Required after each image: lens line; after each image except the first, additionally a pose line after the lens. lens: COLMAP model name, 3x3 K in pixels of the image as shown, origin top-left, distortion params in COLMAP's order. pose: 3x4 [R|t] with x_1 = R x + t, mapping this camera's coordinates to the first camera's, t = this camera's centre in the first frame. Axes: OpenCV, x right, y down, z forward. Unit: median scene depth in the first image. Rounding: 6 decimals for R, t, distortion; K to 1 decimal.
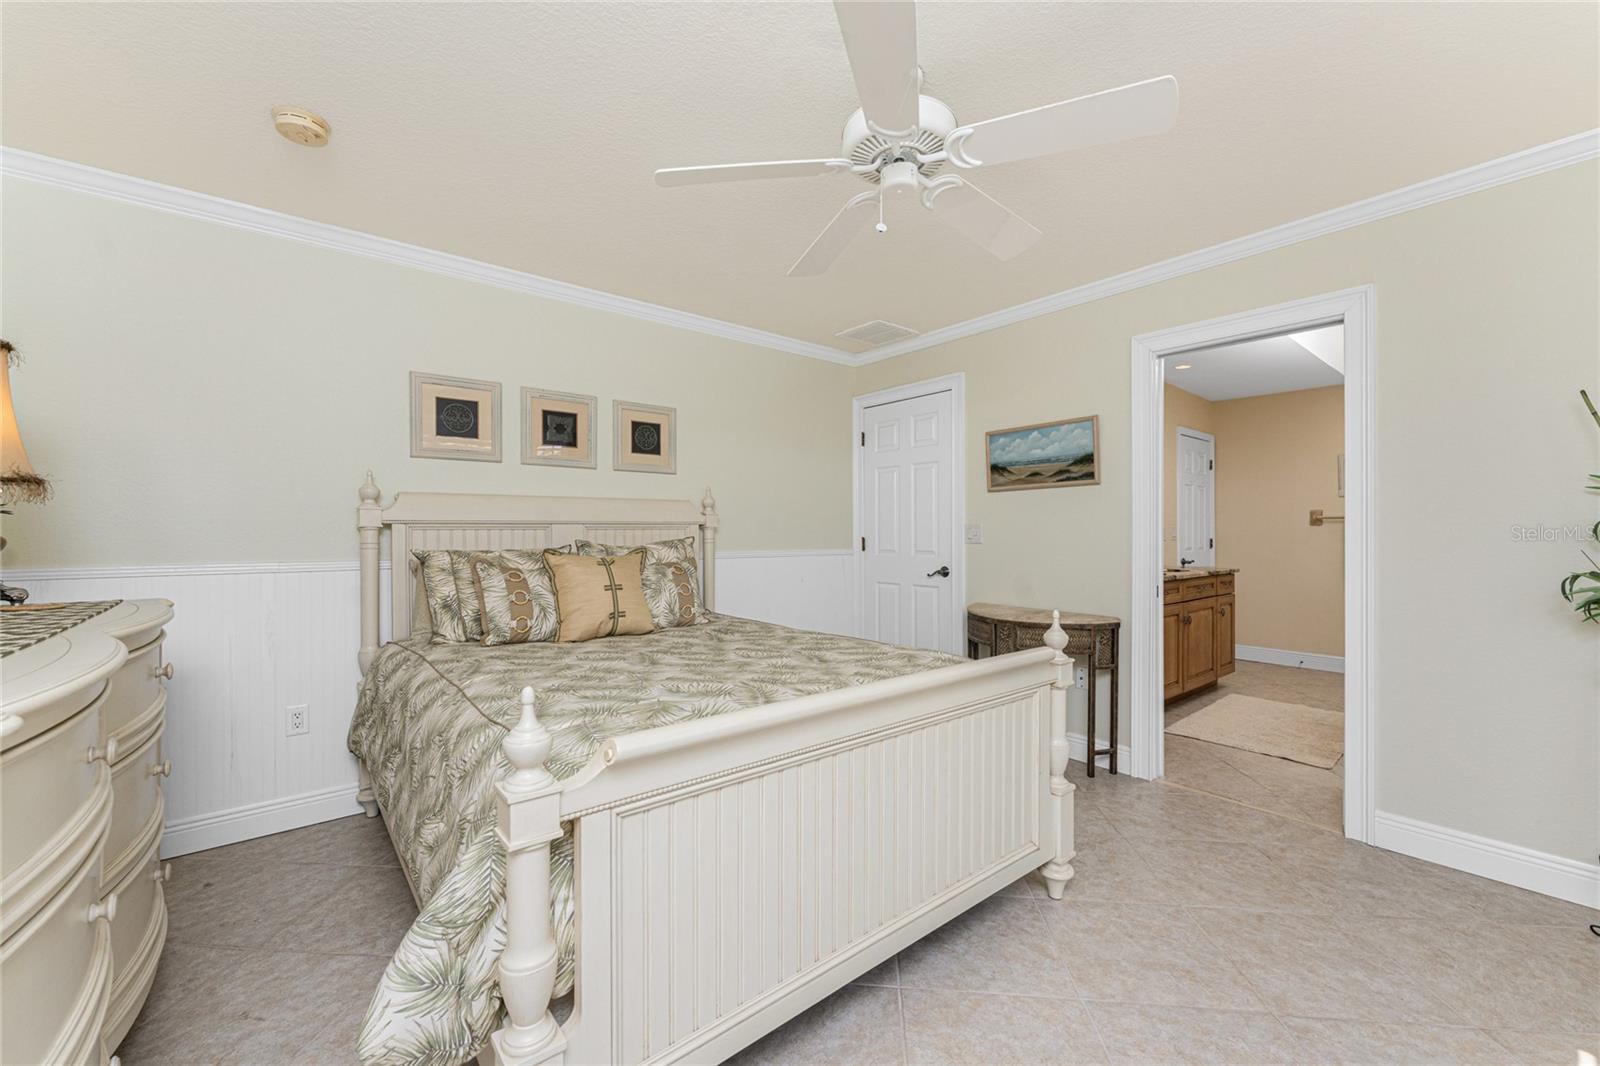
lens RADIAL K [[640.8, 0, 799.7], [0, 640.8, 536.0], [0, 0, 1]] dist [0.002346, 0.000171]
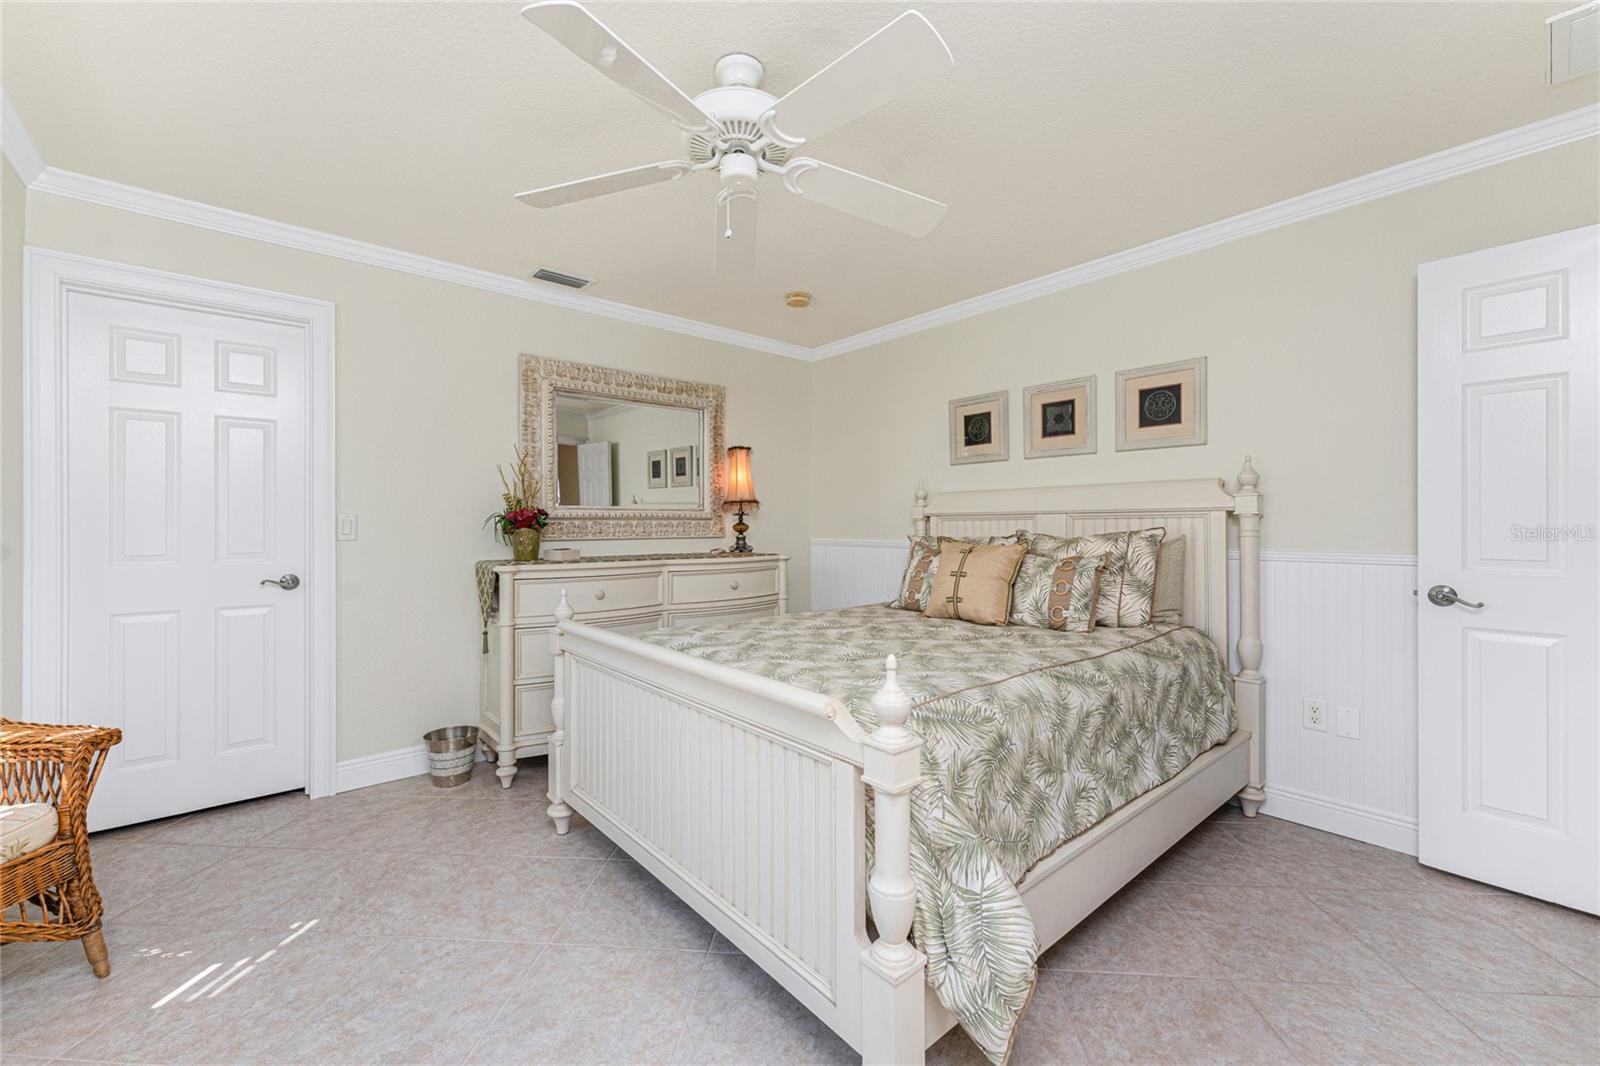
lens RADIAL K [[640.8, 0, 798.8], [0, 640.8, 523.0], [0, 0, 1]] dist [0.002346, 0.000171]
pose [[0.021387, 0.002323, -0.999769, 0.626835], [-0.001354, 0.999996, 0.002295, -0.005738], [0.999770, 0.001305, 0.021390, 0.578242]]
